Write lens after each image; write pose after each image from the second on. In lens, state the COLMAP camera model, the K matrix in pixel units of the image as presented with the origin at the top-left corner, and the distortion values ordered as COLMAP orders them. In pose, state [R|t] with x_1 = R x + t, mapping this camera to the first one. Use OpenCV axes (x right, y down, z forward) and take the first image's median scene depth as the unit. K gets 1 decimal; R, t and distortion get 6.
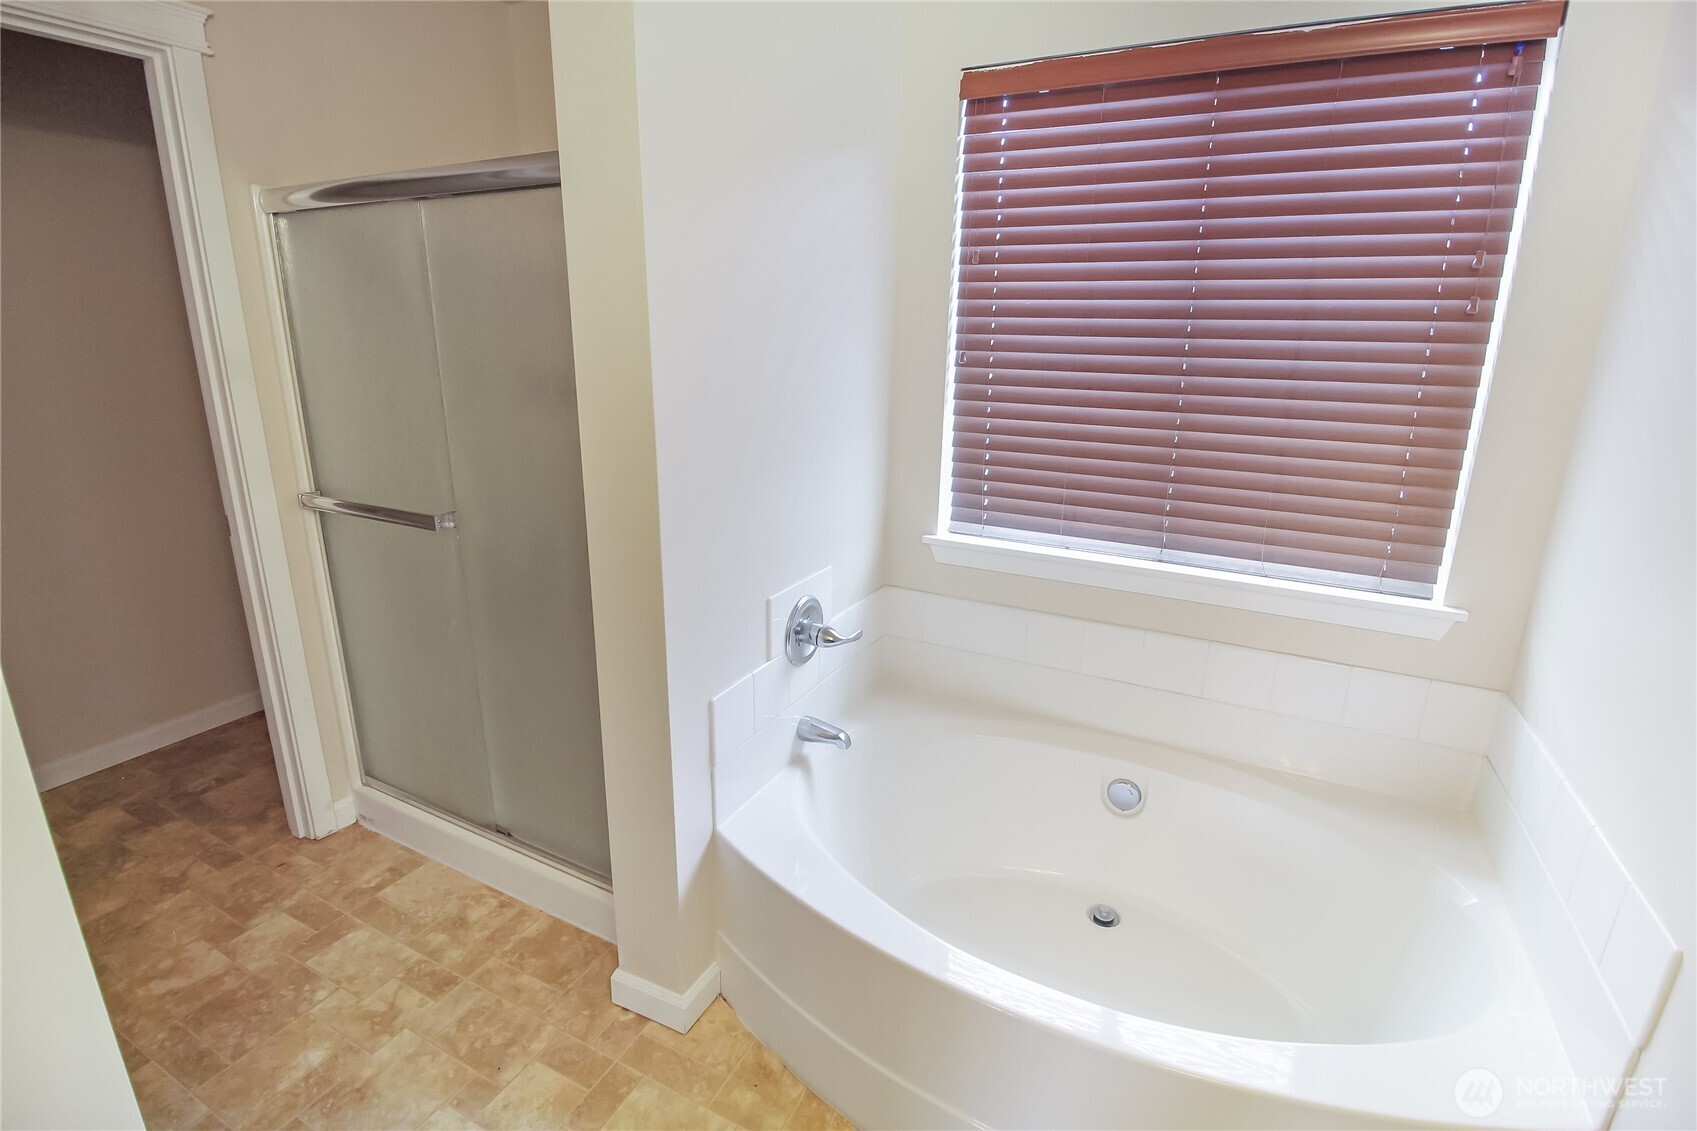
lens RADIAL K [[803.6, 0, 849.6], [0, 803.6, 559.6], [0, 0, 1]] dist [-0.013550, -0.002422]
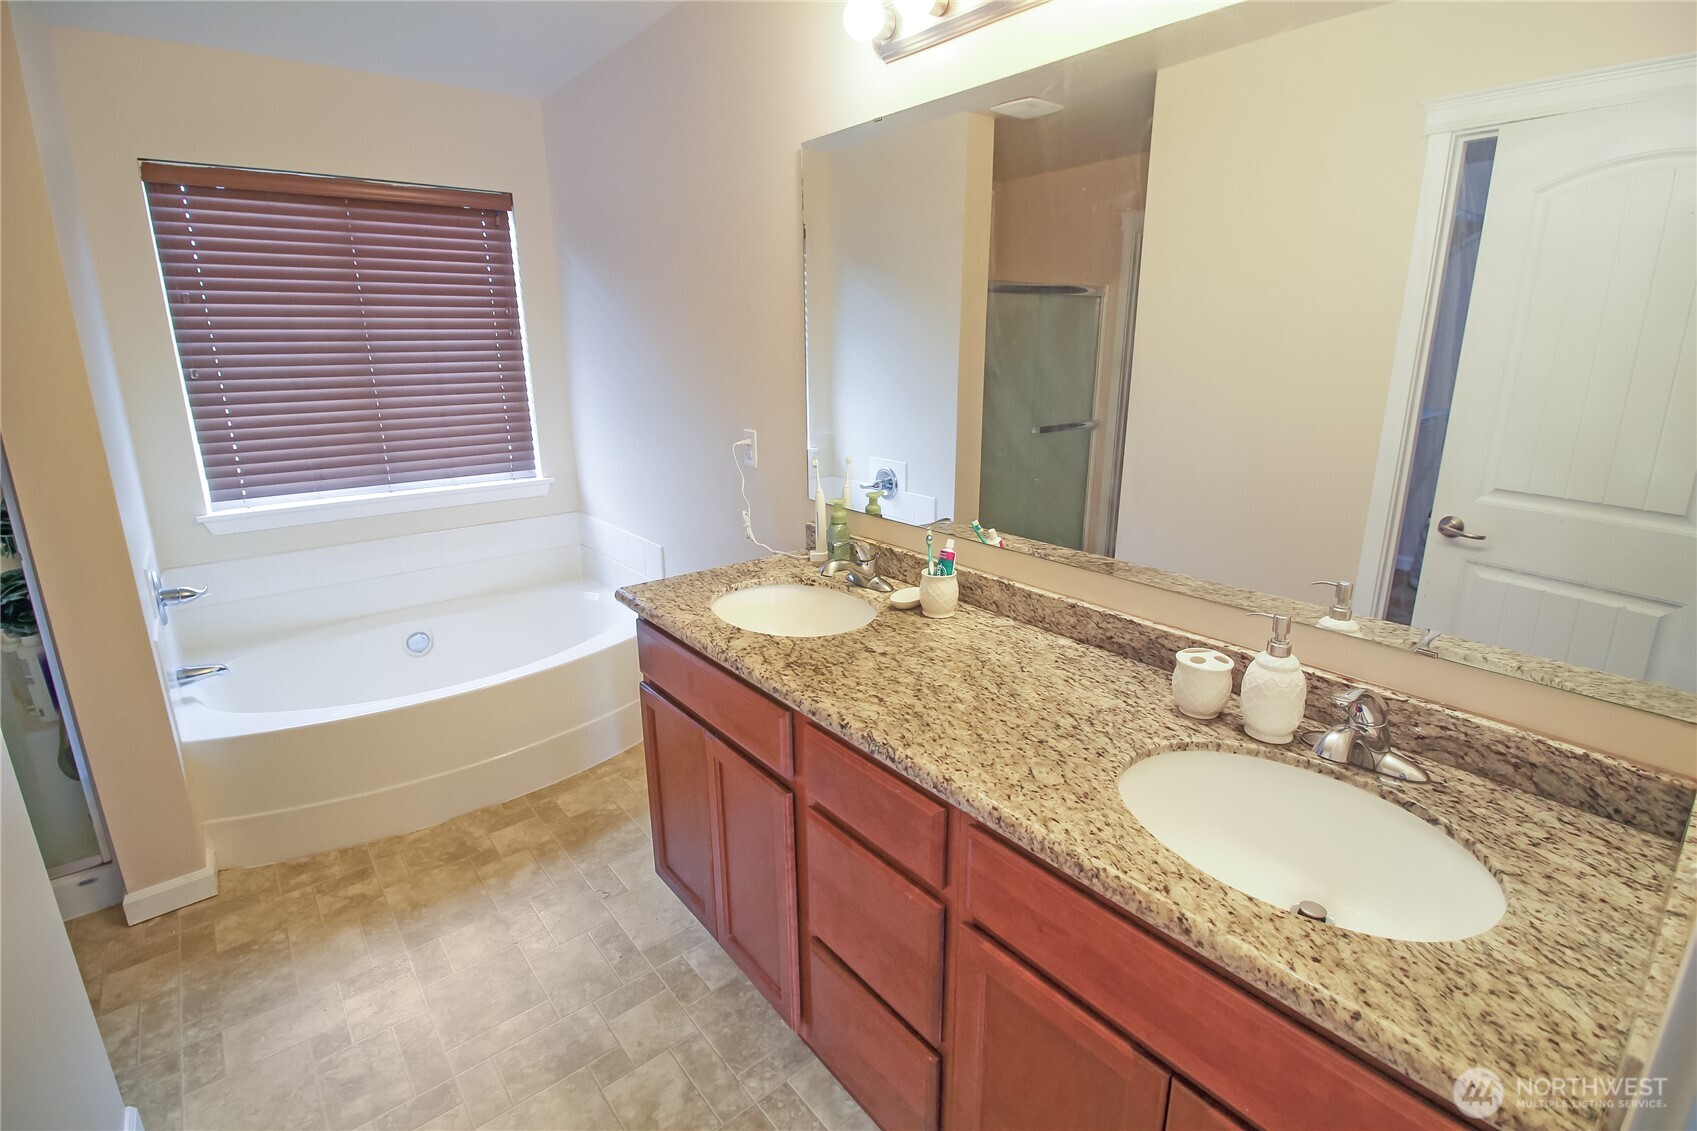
lens RADIAL K [[803.6, 0, 848.1], [0, 803.6, 559.2], [0, 0, 1]] dist [-0.013550, -0.002422]
pose [[0.414257, -0.258911, 0.872557, -0.679250], [0.259172, 0.952553, 0.159603, 0.114511], [-0.872480, 0.160026, 0.461704, -0.521741]]
